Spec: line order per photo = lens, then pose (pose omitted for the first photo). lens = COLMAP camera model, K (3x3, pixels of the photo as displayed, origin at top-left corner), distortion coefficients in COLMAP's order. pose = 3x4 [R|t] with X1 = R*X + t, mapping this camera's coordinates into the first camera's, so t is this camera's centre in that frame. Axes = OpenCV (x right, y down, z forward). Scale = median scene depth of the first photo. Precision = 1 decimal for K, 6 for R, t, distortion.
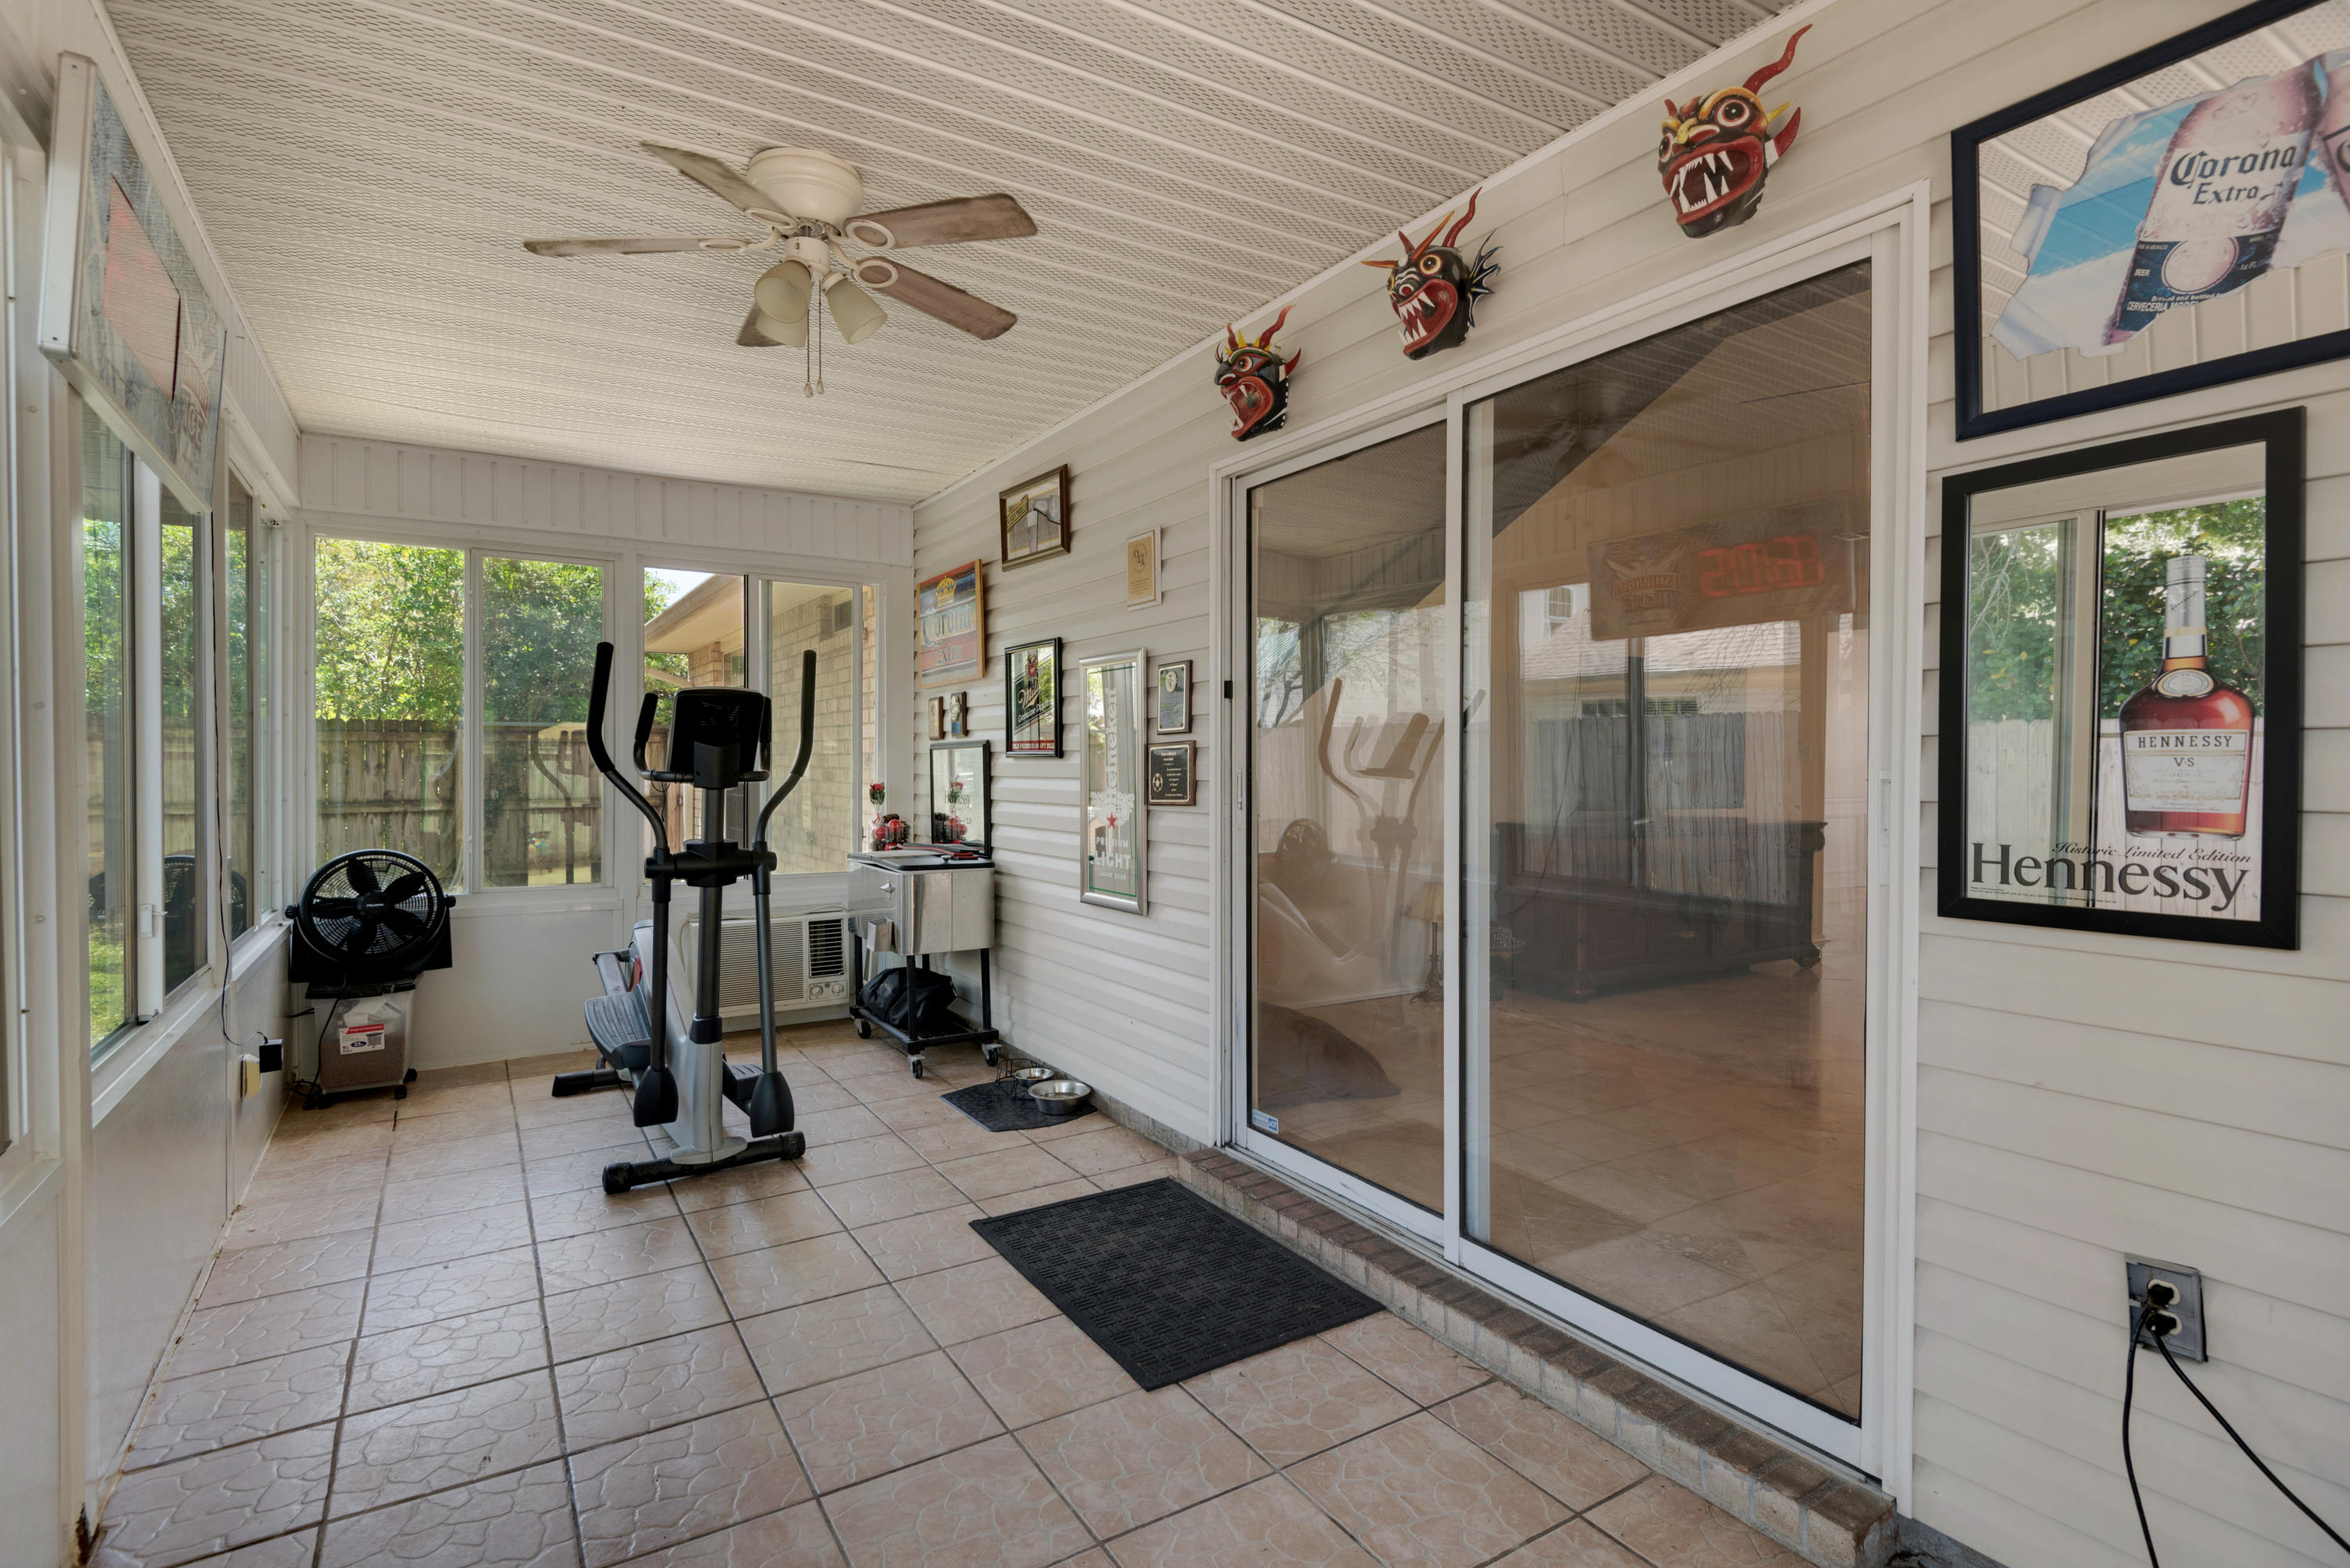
lens RADIAL K [[1067.2, 0, 1146.5], [0, 1067.2, 756.4], [0, 0, 1]] dist [0.037666, -0.021074]
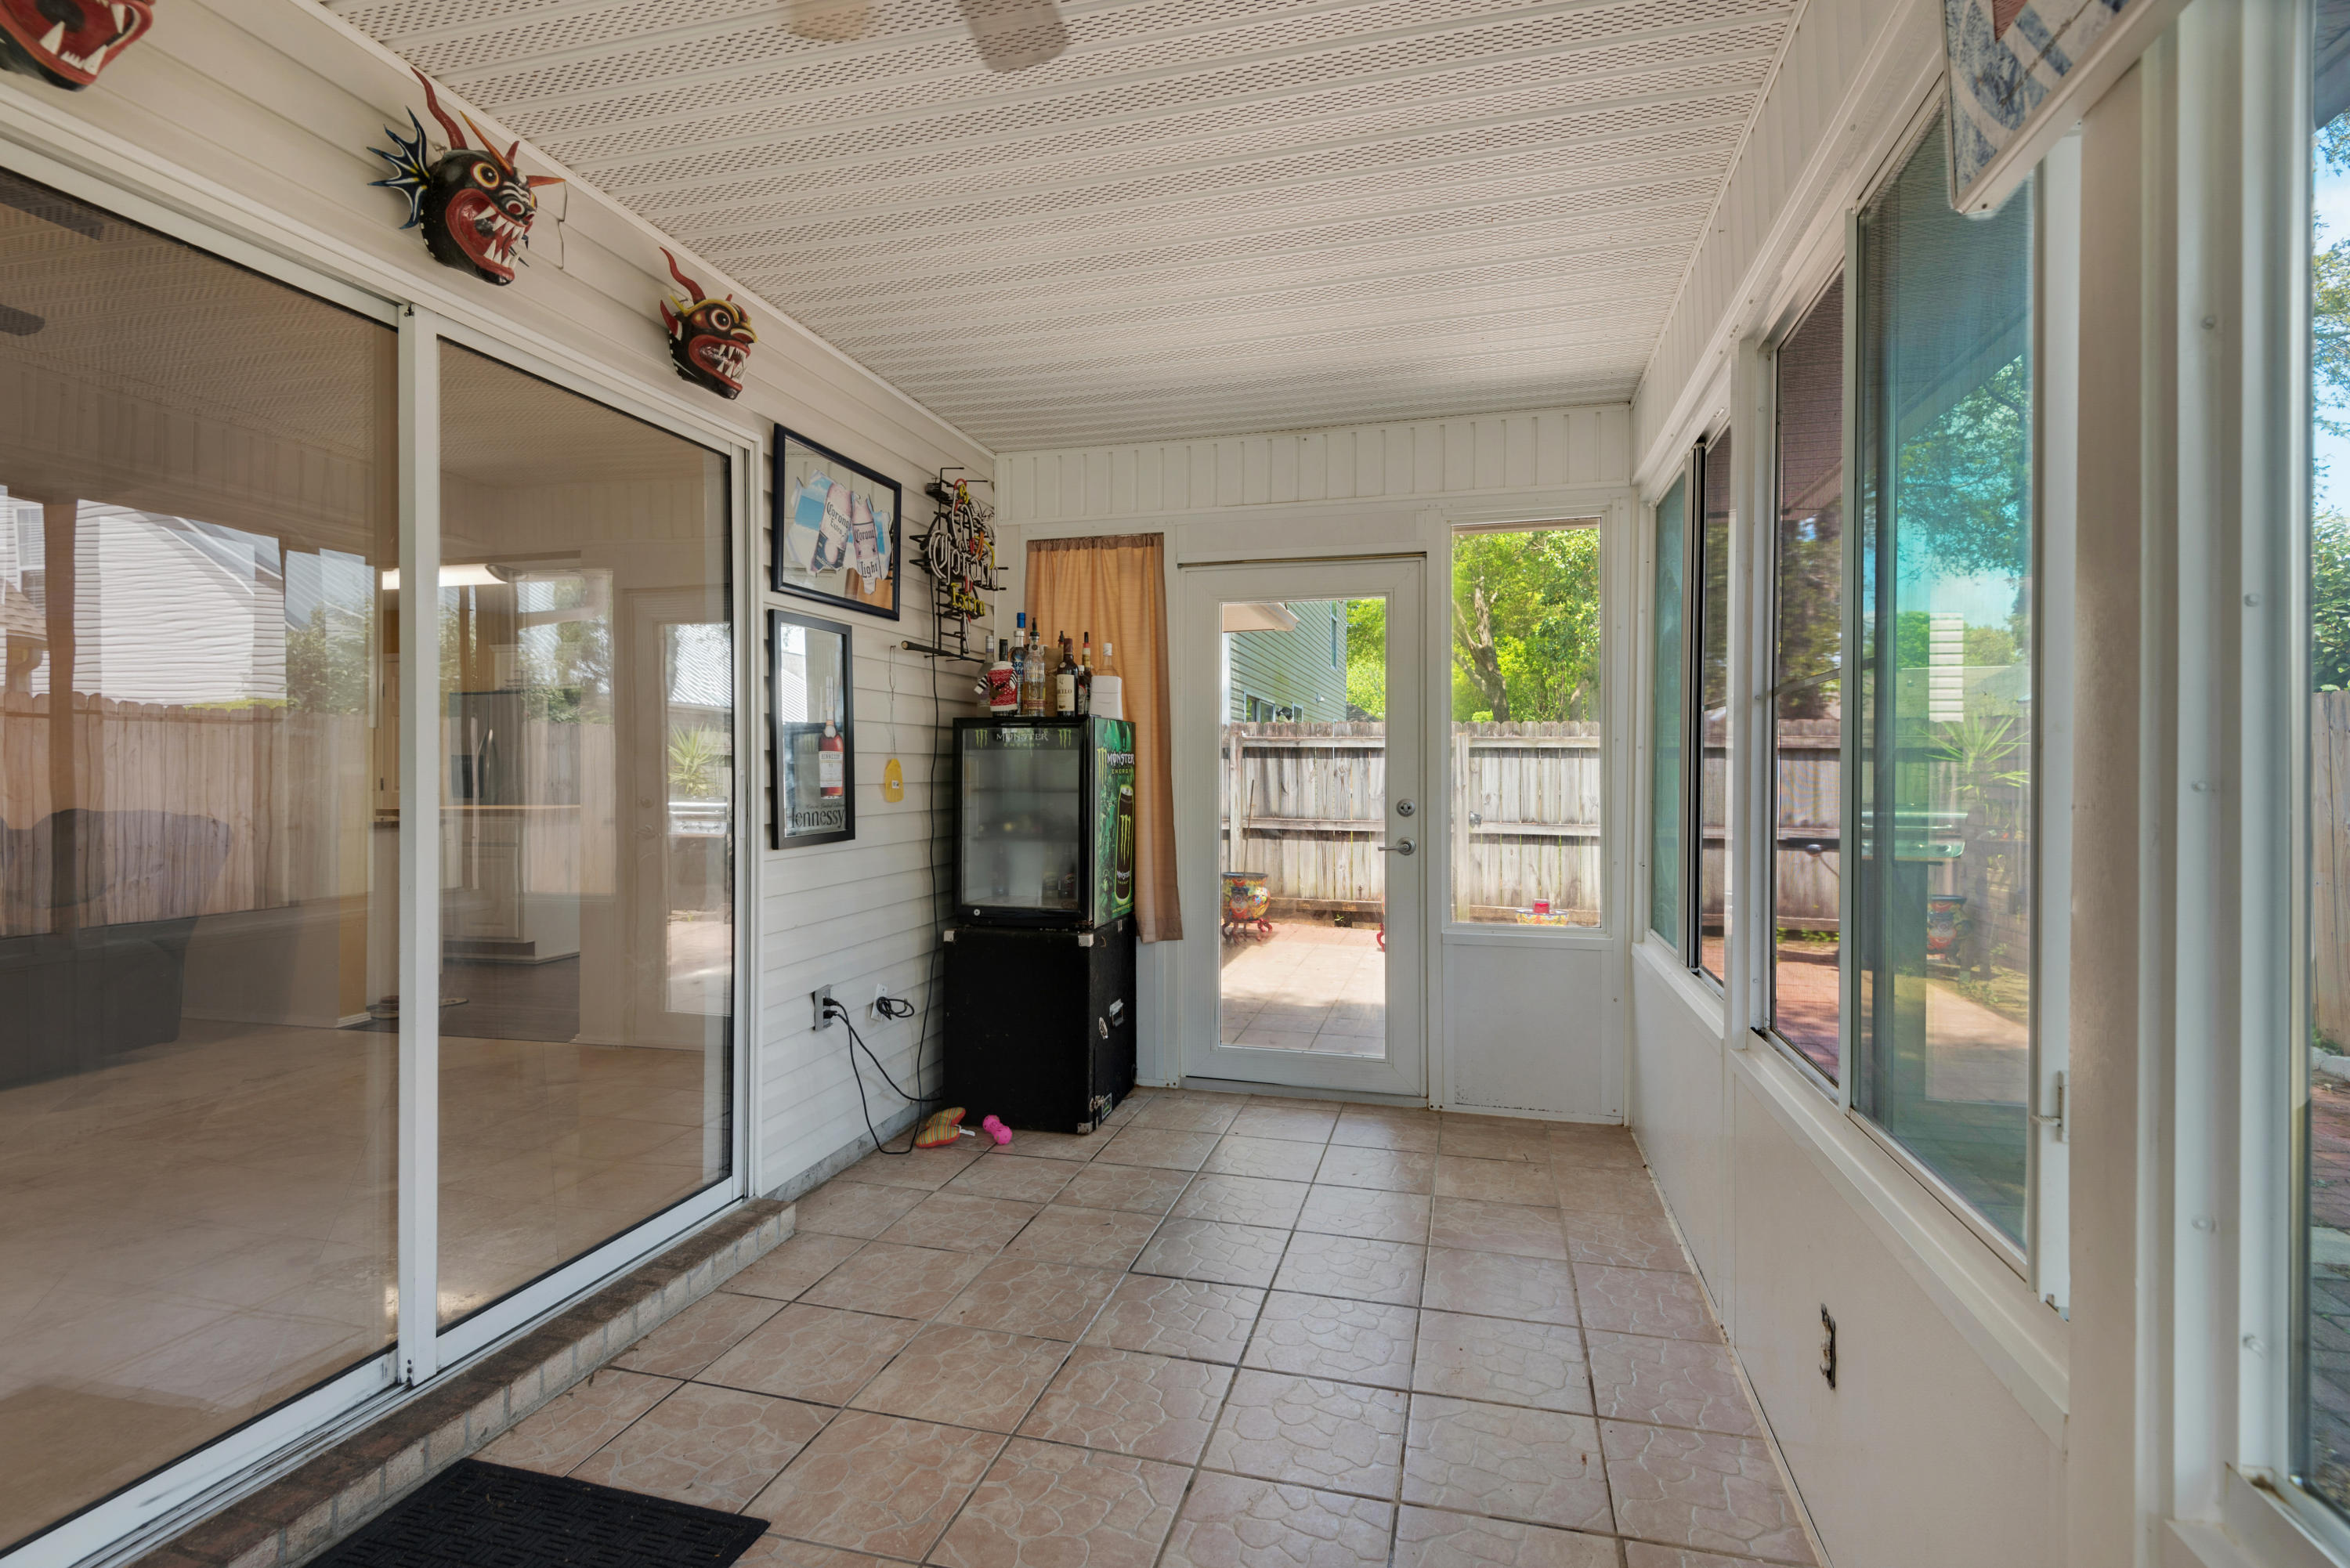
lens RADIAL K [[1067.2, 0, 1146.5], [0, 1067.2, 756.4], [0, 0, 1]] dist [0.037666, -0.021074]
pose [[-0.640634, 0.009806, 0.767784, -0.876911], [0.000278, 0.999921, -0.012538, 0.010501], [-0.767846, -0.007819, -0.640586, 1.392209]]
